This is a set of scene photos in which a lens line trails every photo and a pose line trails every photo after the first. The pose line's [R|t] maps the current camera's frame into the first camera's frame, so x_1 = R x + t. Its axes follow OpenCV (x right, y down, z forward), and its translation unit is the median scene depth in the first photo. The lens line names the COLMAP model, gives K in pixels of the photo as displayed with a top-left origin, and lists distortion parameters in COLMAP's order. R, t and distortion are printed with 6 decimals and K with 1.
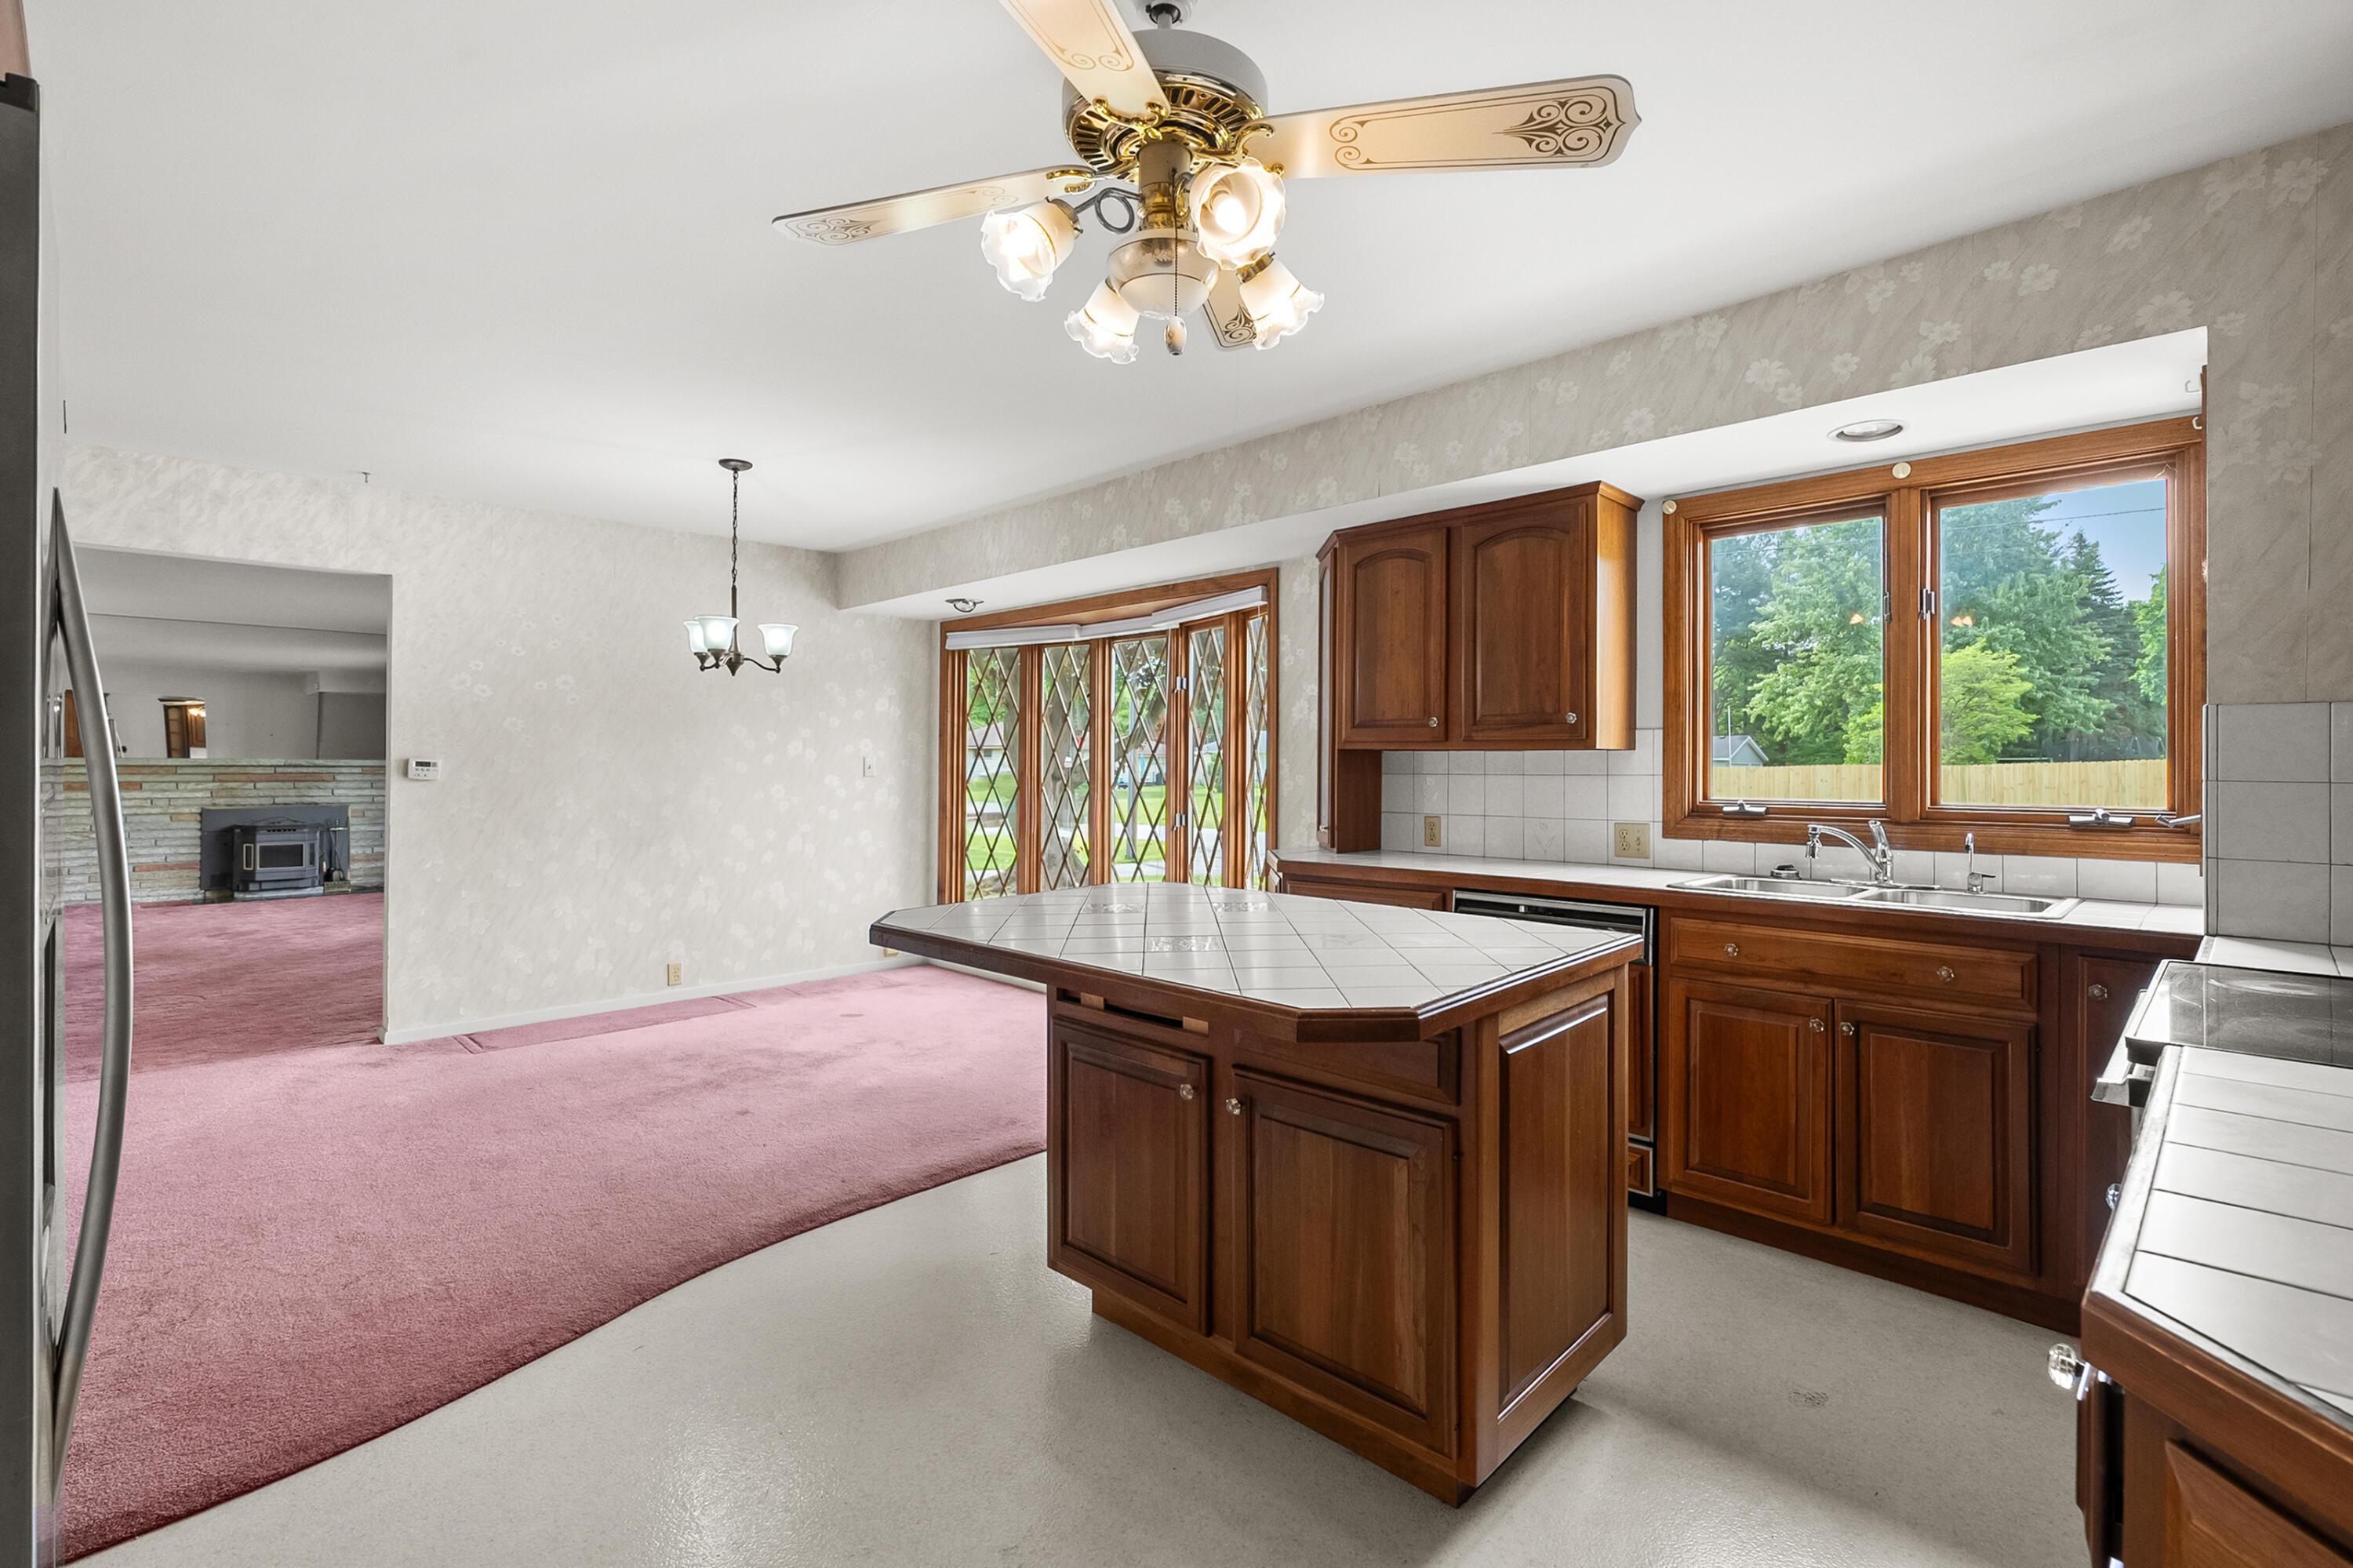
lens RADIAL K [[1078.5, 0, 1177.7], [0, 1078.5, 763.4], [0, 0, 1]] dist [-0.000984, -0.001381]
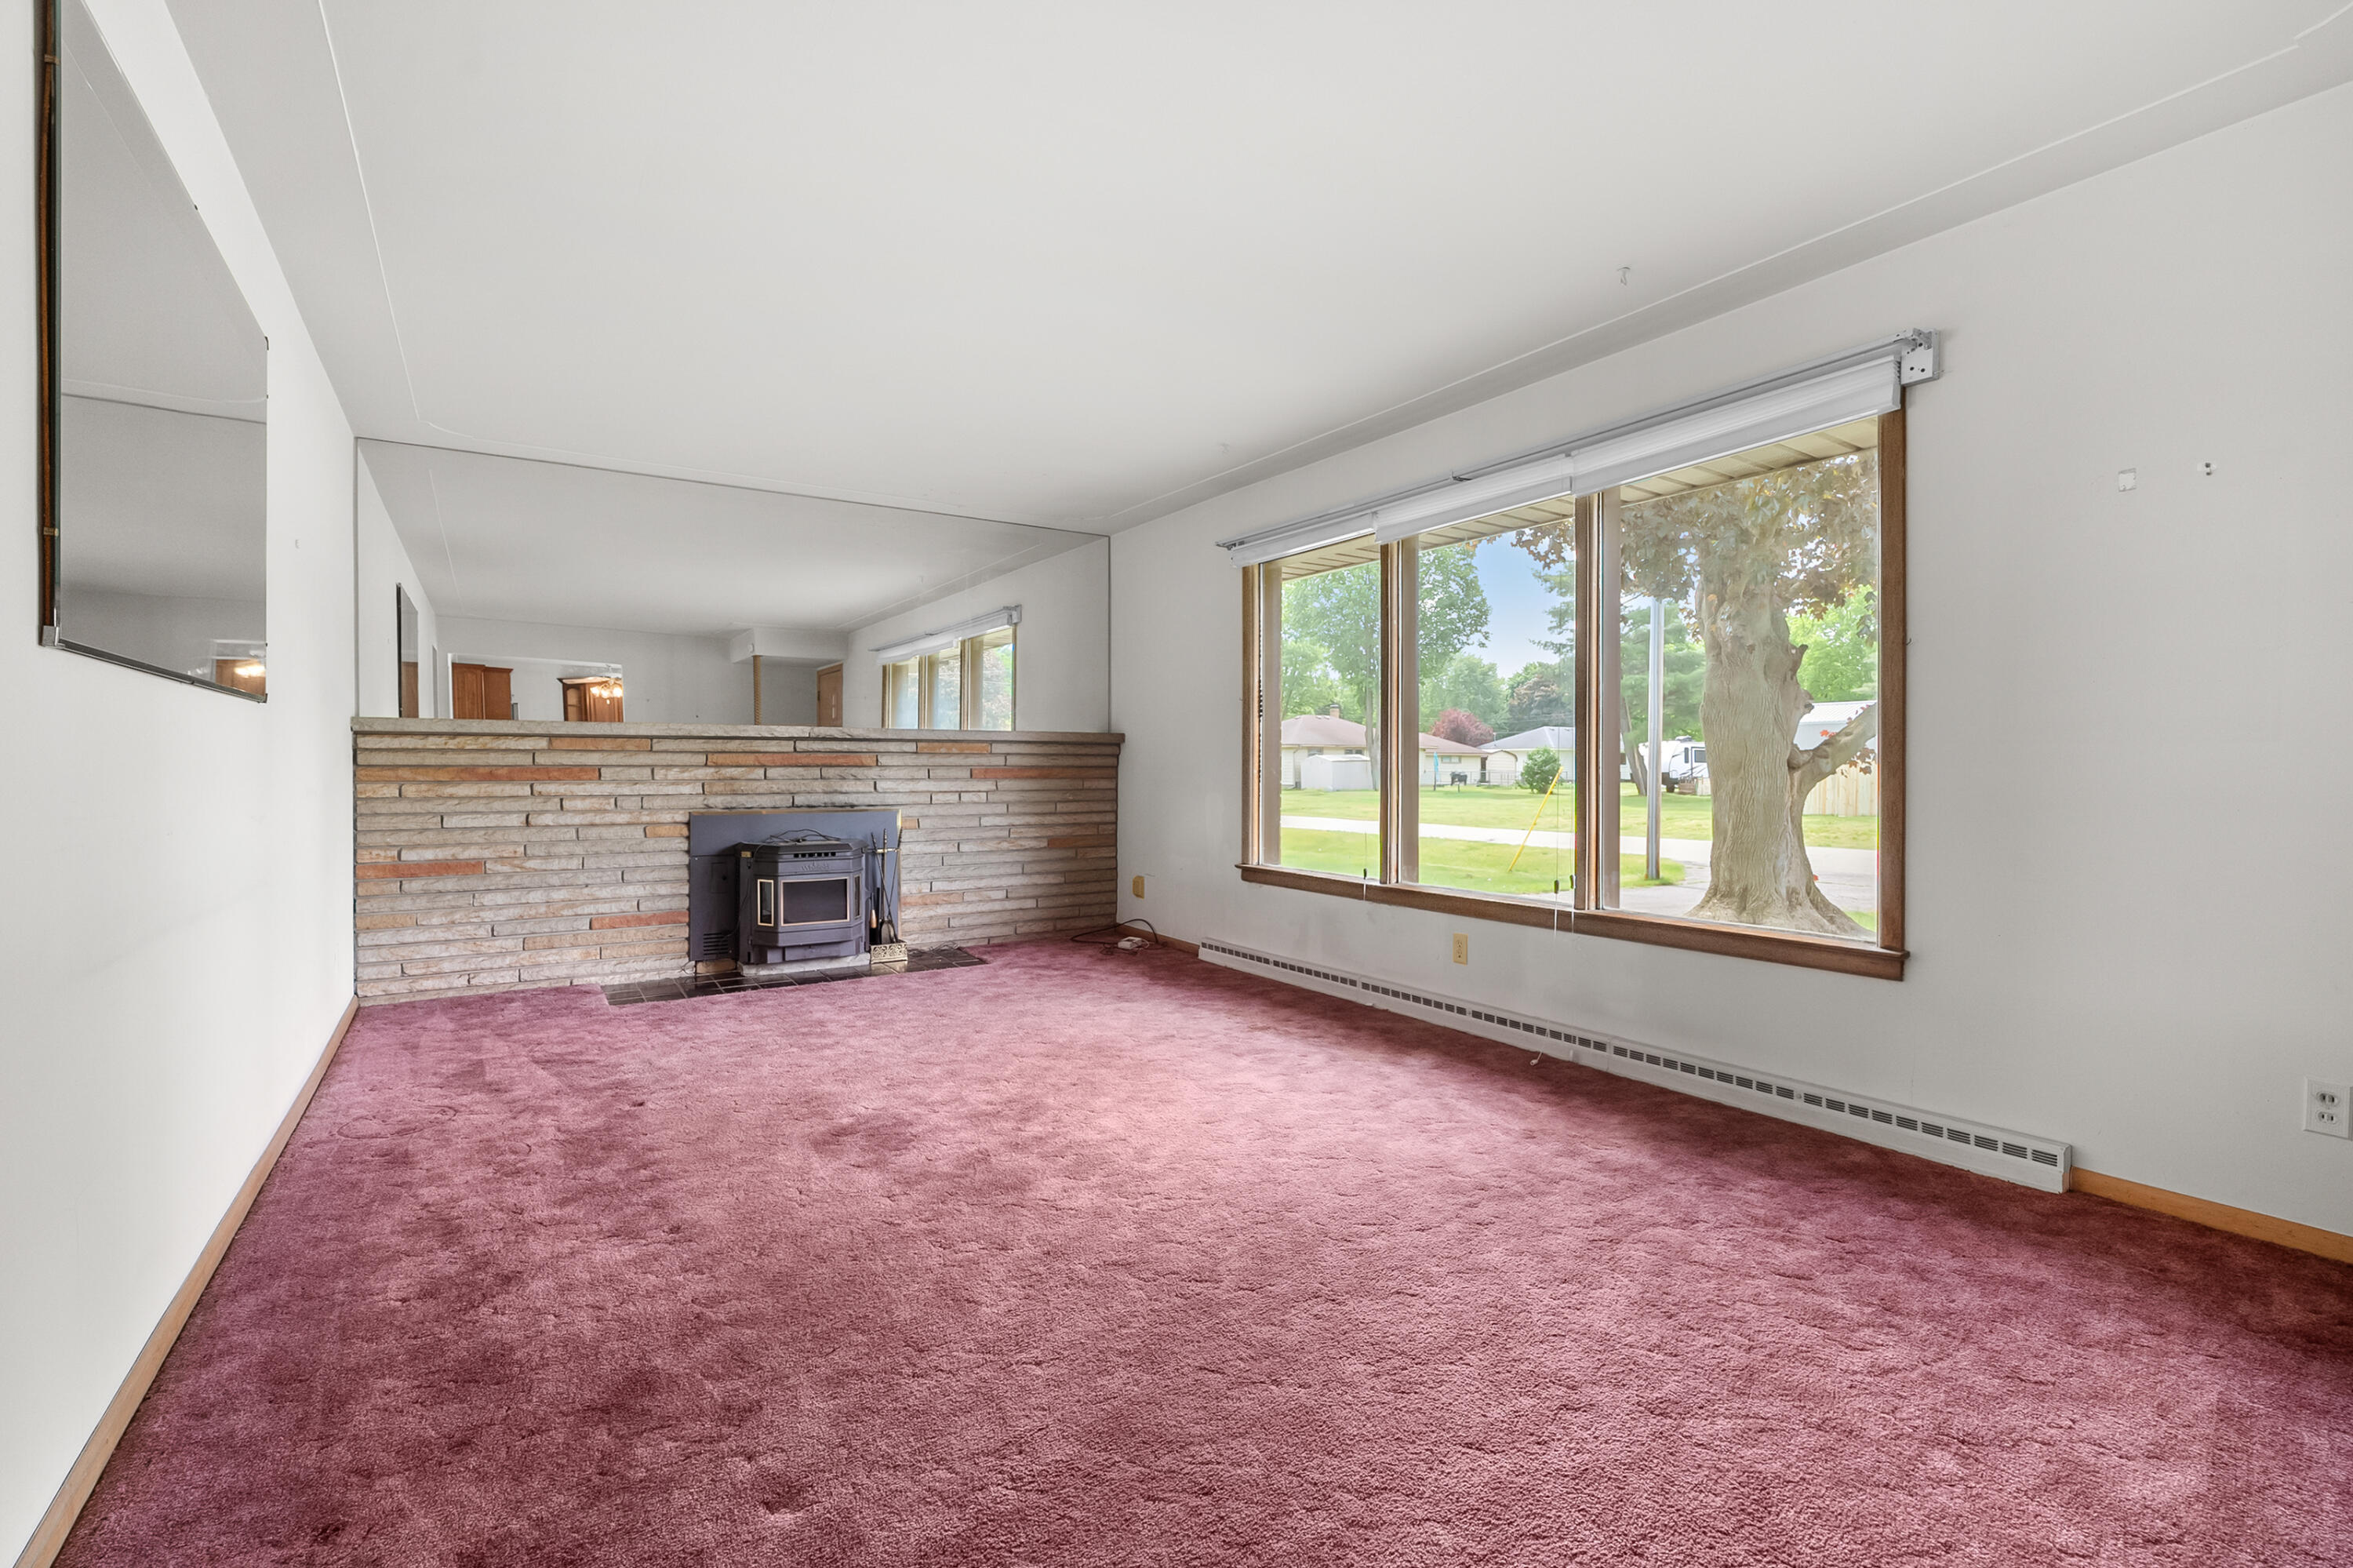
lens RADIAL K [[1078.5, 0, 1169.4], [0, 1078.5, 775.0], [0, 0, 1]] dist [-0.000984, -0.001381]
pose [[0.977134, -0.008017, -0.212476, -1.468513], [0.010610, 0.999882, 0.011064, 0.049152], [0.212362, -0.013066, 0.977104, 1.369842]]
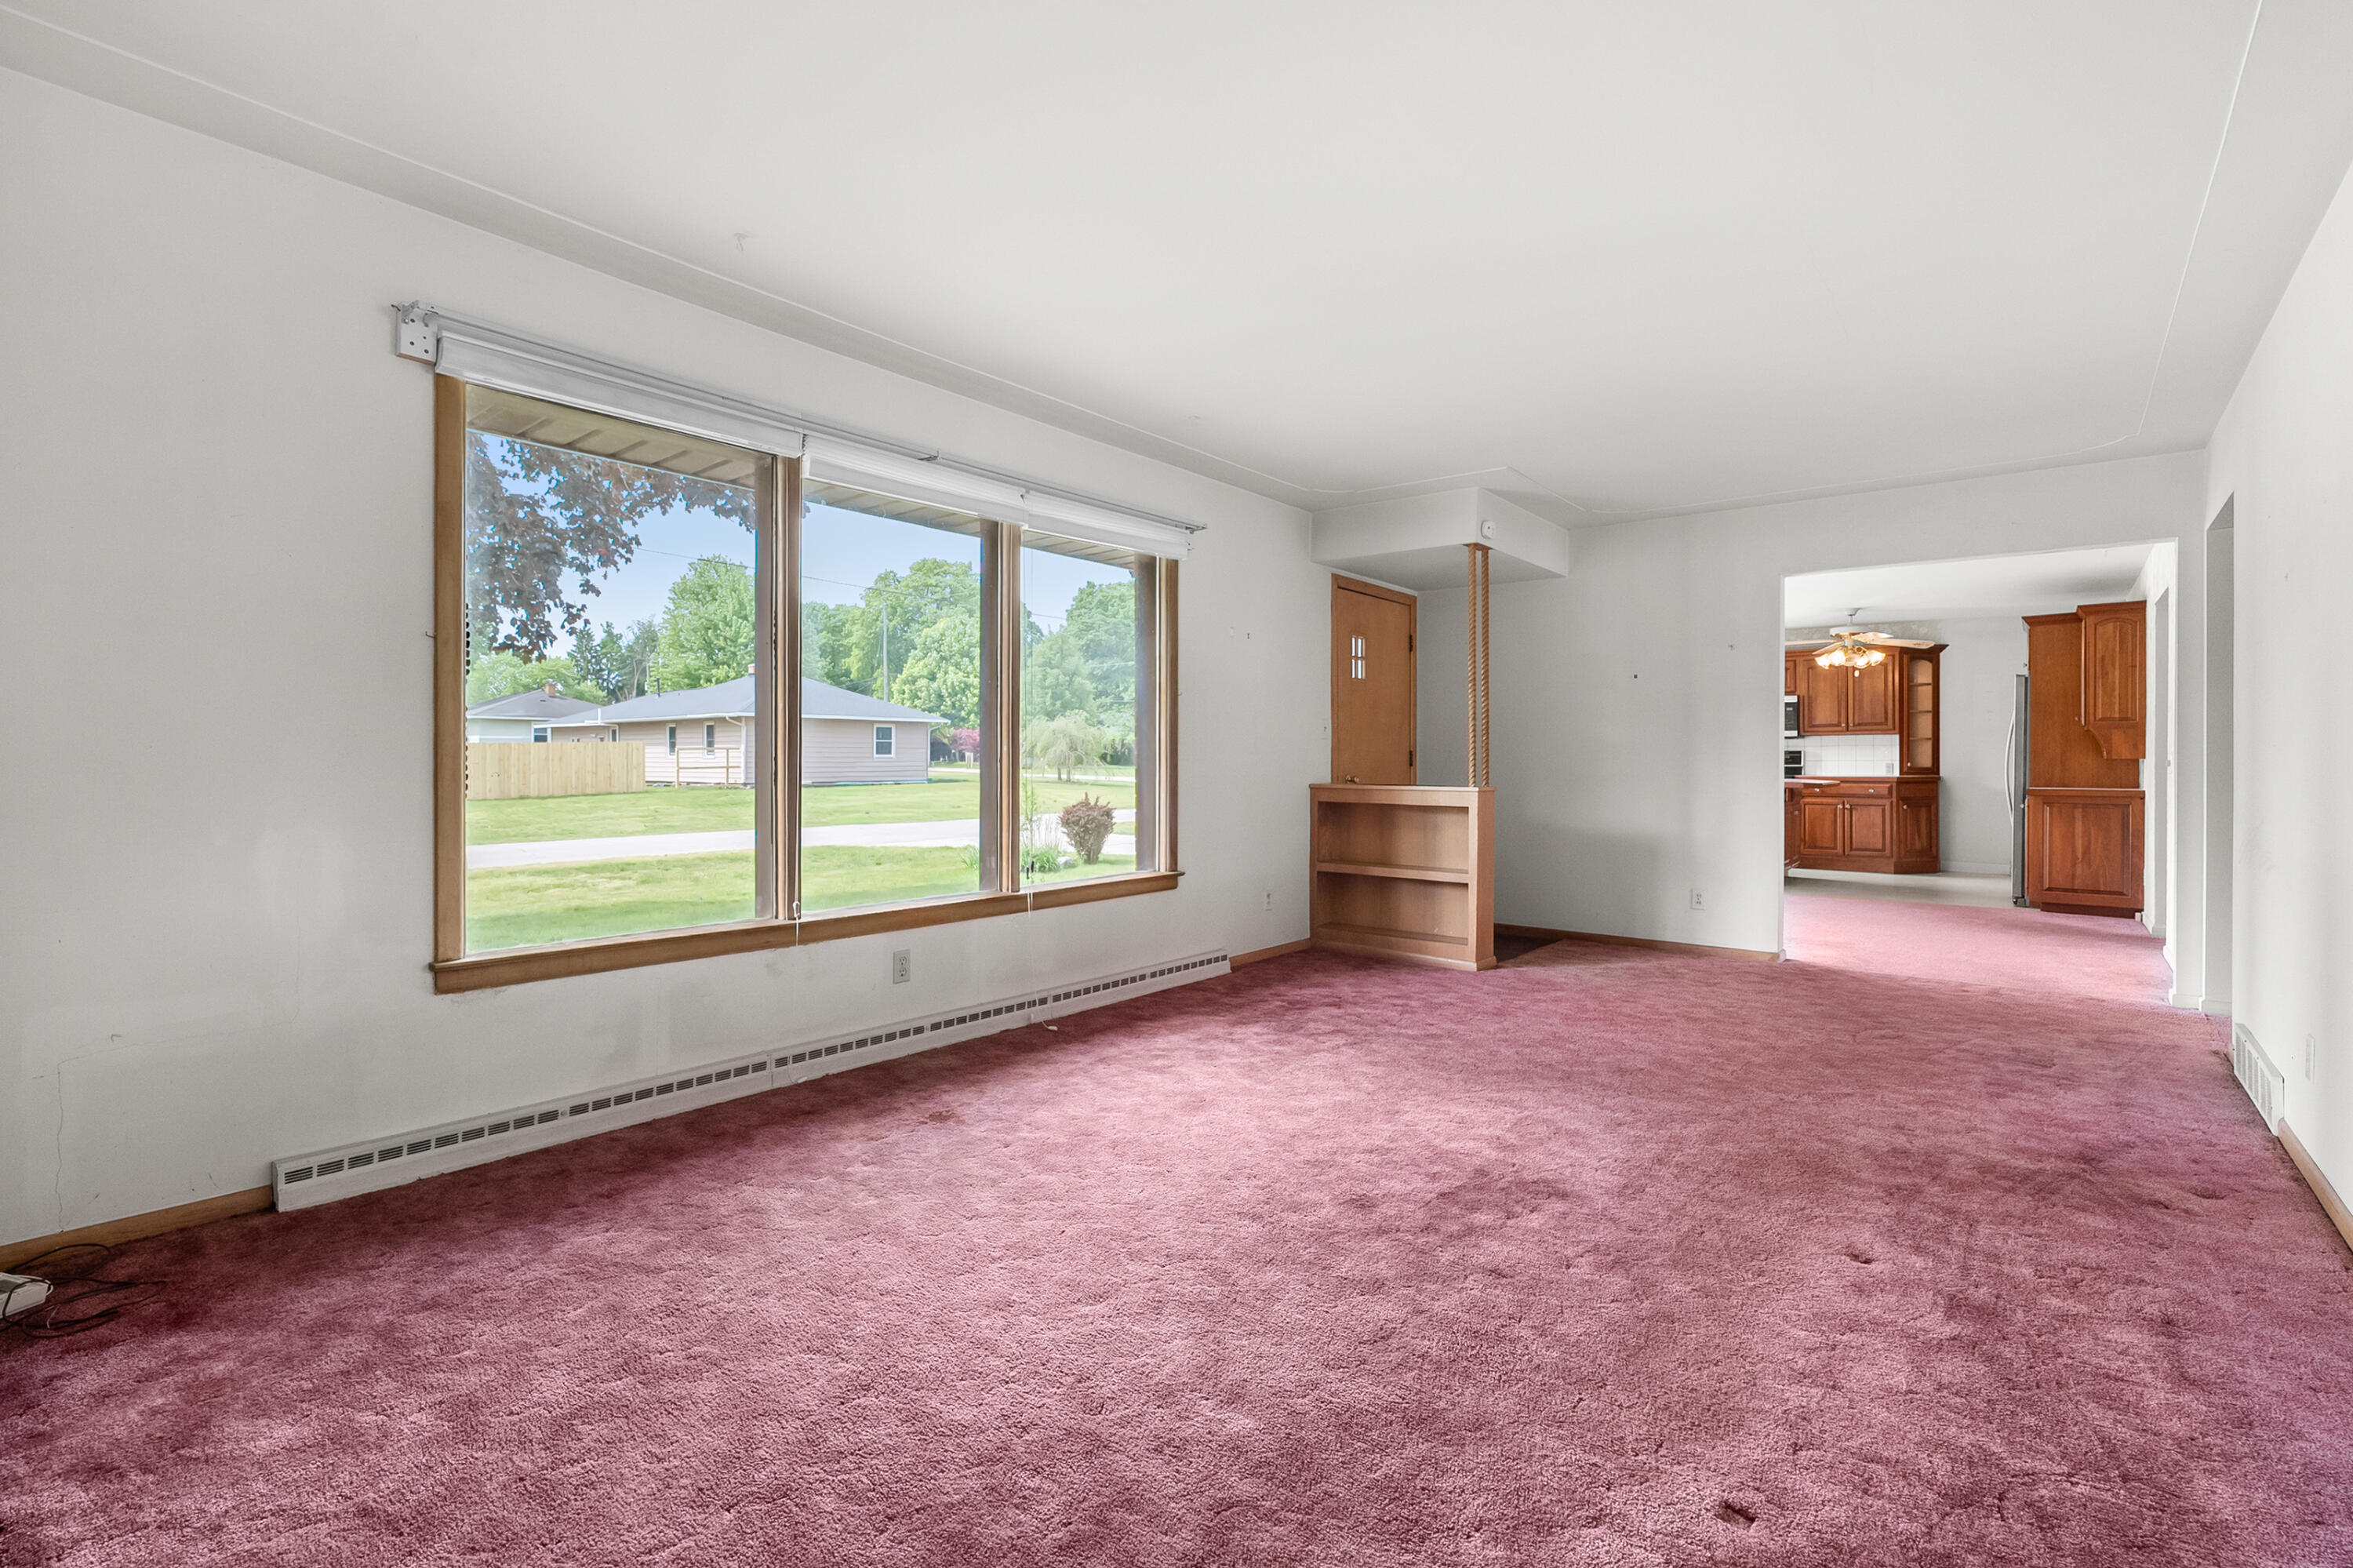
lens RADIAL K [[1078.5, 0, 1163.6], [0, 1078.5, 763.8], [0, 0, 1]] dist [-0.000984, -0.001381]
pose [[-0.107000, -0.007074, 0.994234, -2.277285], [-0.003494, 0.999971, 0.006739, 0.046572], [-0.994253, -0.002752, -0.107021, 2.209368]]
